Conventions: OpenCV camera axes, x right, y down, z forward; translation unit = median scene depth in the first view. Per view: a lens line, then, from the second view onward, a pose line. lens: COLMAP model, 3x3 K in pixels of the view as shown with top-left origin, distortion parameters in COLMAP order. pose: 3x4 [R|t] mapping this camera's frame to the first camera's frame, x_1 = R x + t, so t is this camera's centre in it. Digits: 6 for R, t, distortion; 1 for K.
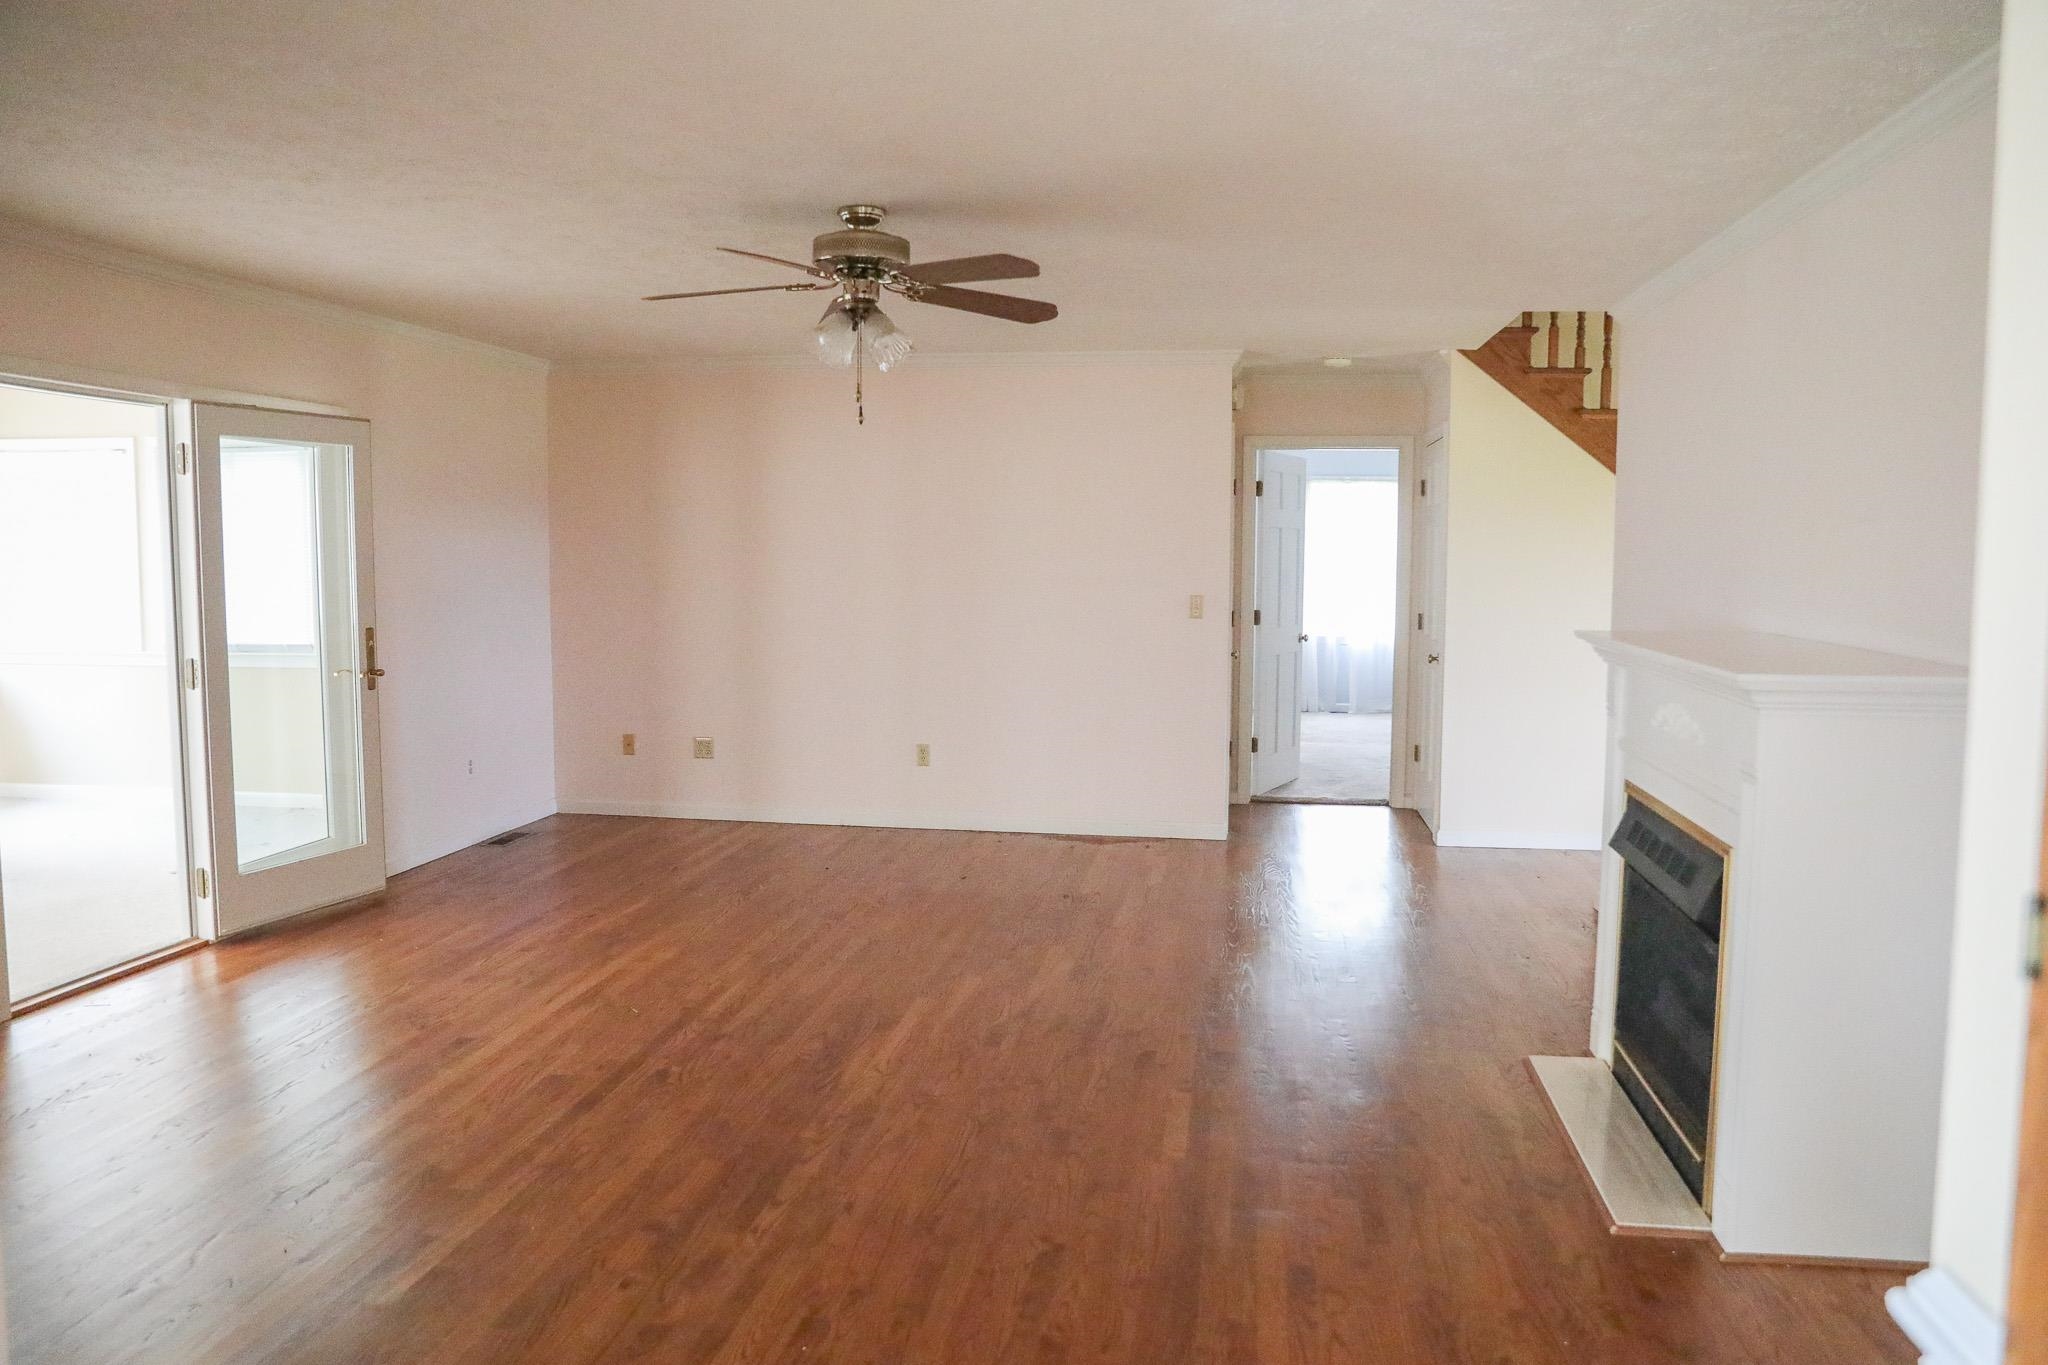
lens RADIAL K [[1424.2, 0, 1024.0], [0, 1424.2, 682.5], [0, 0, 1]] dist [-0.113232, 0.085303]
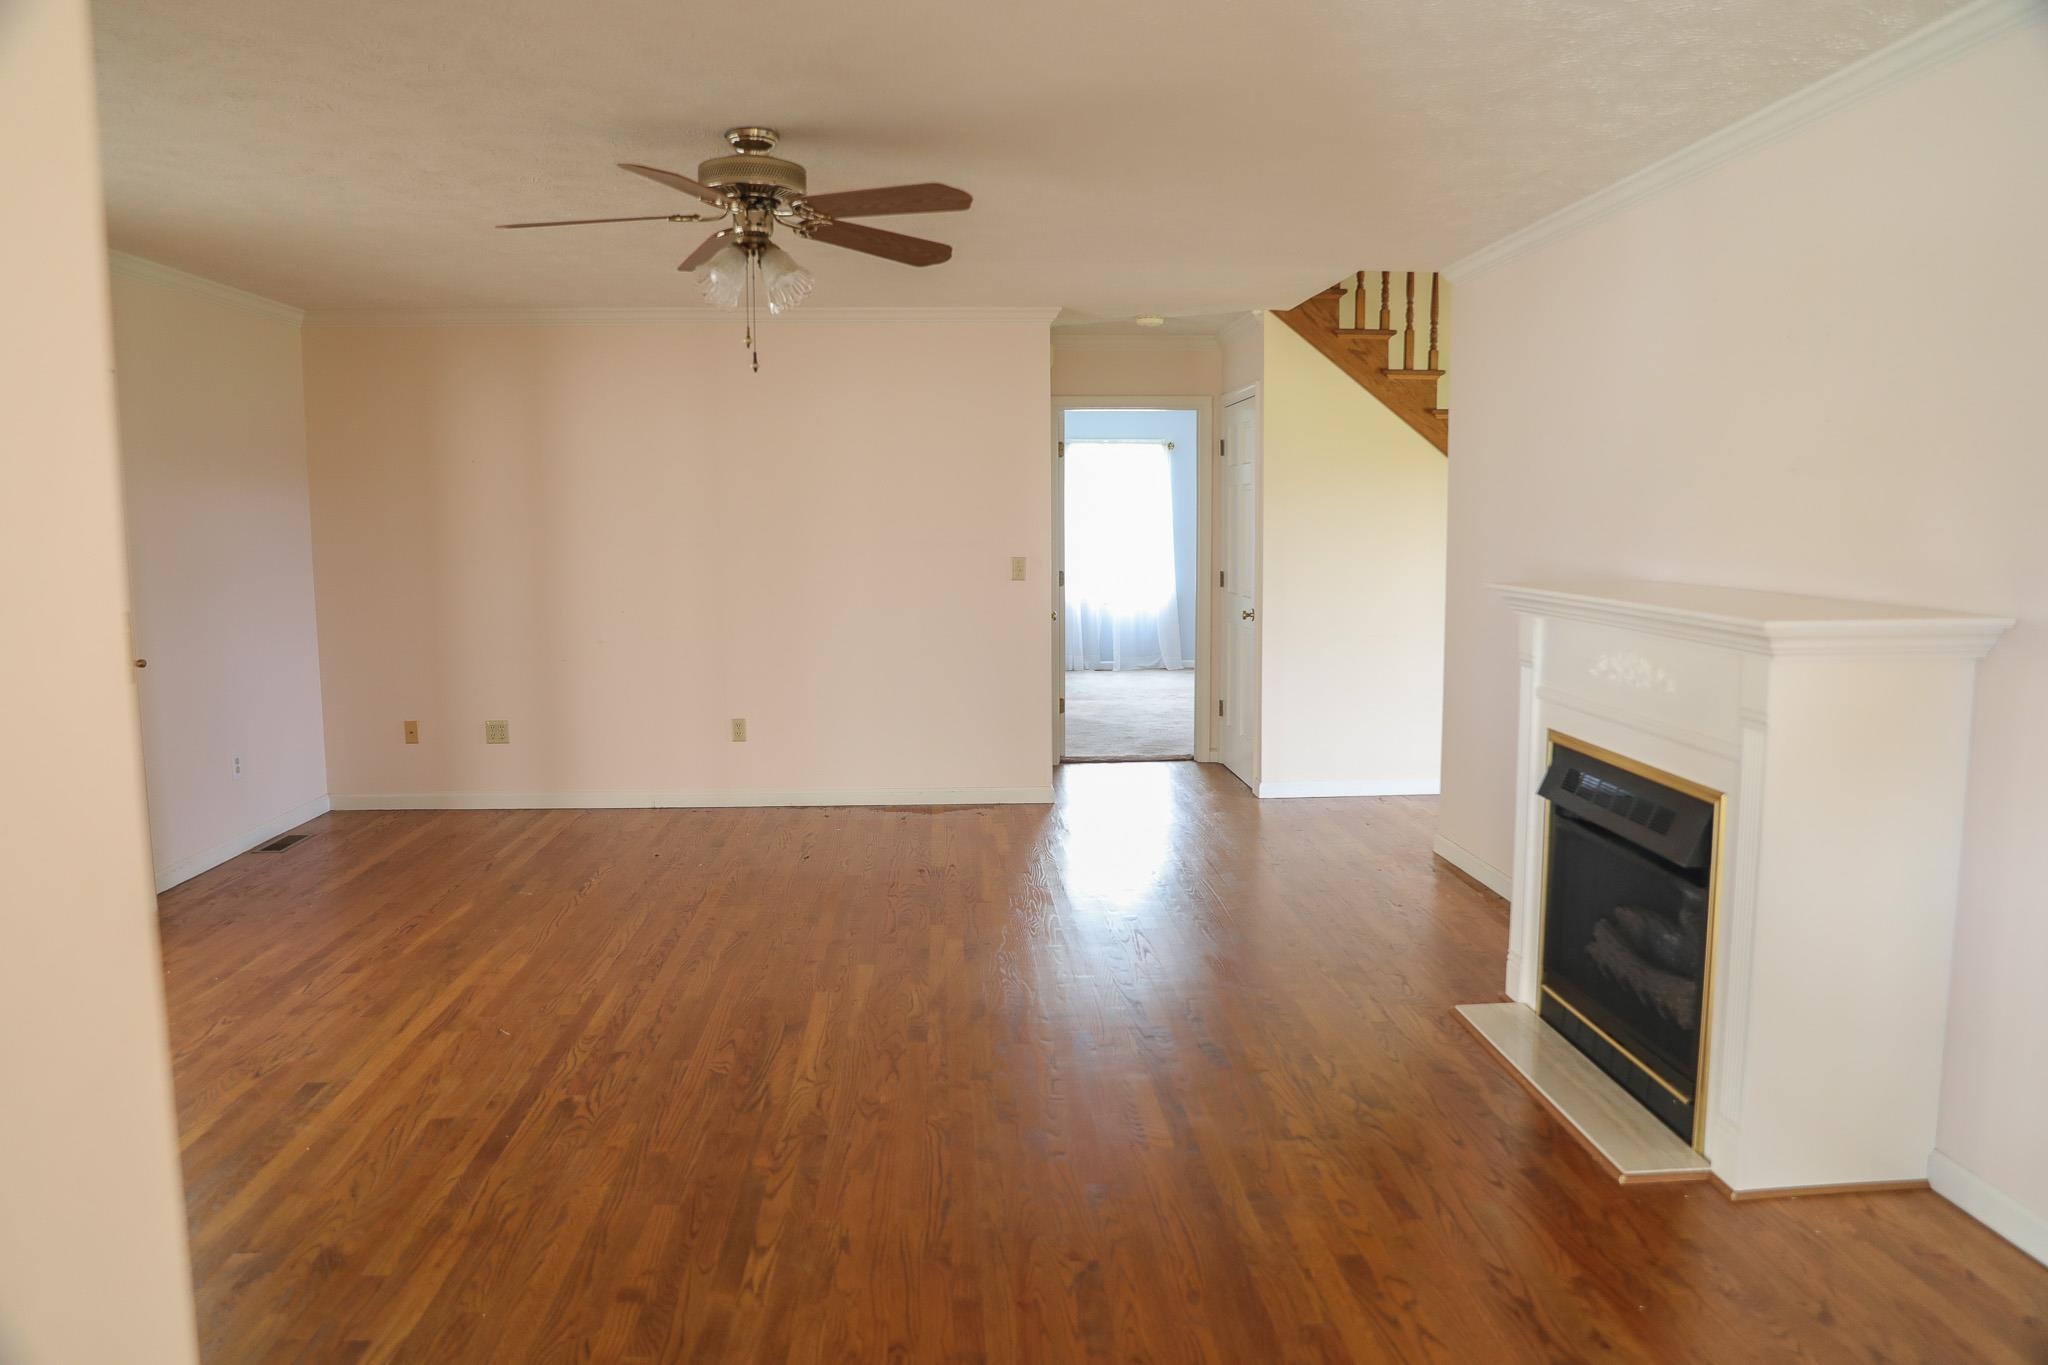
lens RADIAL K [[1387.5, 0, 1024.0], [0, 1387.5, 682.5], [0, 0, 1]] dist [-0.110338, 0.076697]
pose [[0.978613, -0.035681, 0.202594, -0.125453], [0.030356, 0.999109, 0.029332, -0.004204], [-0.203460, -0.022554, 0.978823, 0.095900]]
